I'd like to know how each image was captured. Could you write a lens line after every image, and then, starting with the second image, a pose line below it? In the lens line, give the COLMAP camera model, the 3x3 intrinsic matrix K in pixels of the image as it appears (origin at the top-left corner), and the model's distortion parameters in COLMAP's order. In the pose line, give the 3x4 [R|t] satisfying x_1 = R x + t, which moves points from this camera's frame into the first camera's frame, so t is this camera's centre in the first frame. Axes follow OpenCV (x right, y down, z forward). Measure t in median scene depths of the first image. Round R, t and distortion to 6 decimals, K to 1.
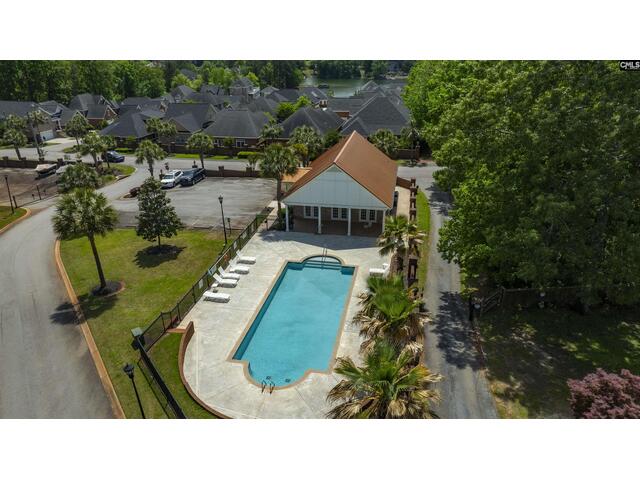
lens RADIAL K [[448.3, 0, 320.0], [0, 448.3, 240.0], [0, 0, 1]] dist [-0.032448, 0.037149]
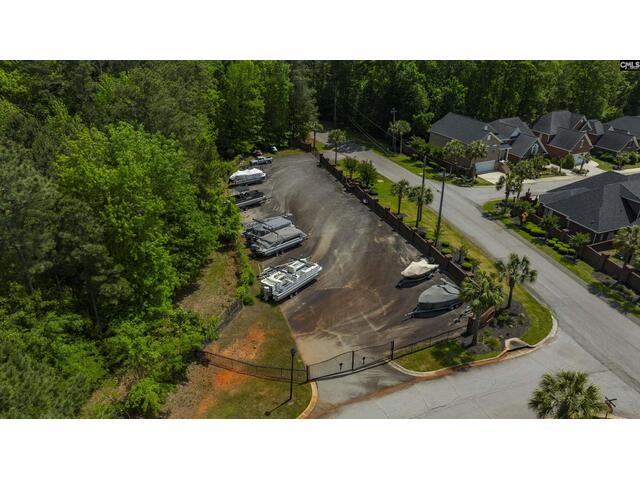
lens RADIAL K [[448.3, 0, 320.0], [0, 448.3, 240.0], [0, 0, 1]] dist [-0.032448, 0.037149]
pose [[0.553941, 0.384087, -0.738665, -0.427069], [-0.336653, 0.914792, 0.223205, -0.571720], [0.761455, 0.125031, 0.636045, 0.869162]]
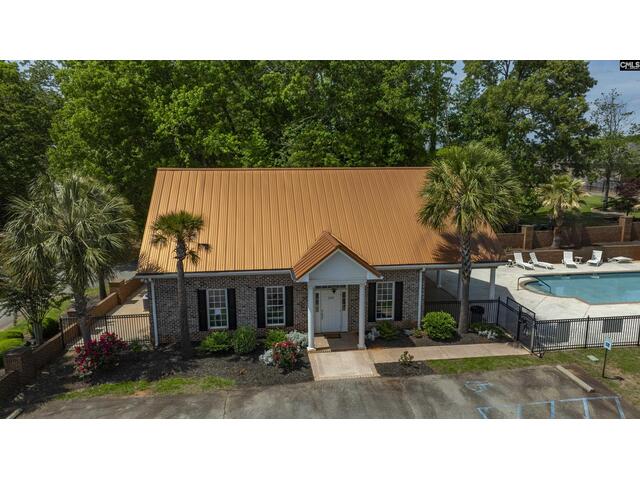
lens RADIAL K [[448.3, 0, 320.0], [0, 448.3, 240.0], [0, 0, 1]] dist [-0.032448, 0.037149]
pose [[-0.308554, -0.153146, 0.938797, -0.504322], [0.399050, 0.875063, 0.273904, -0.339754], [-0.863454, 0.459142, -0.208892, 1.371058]]
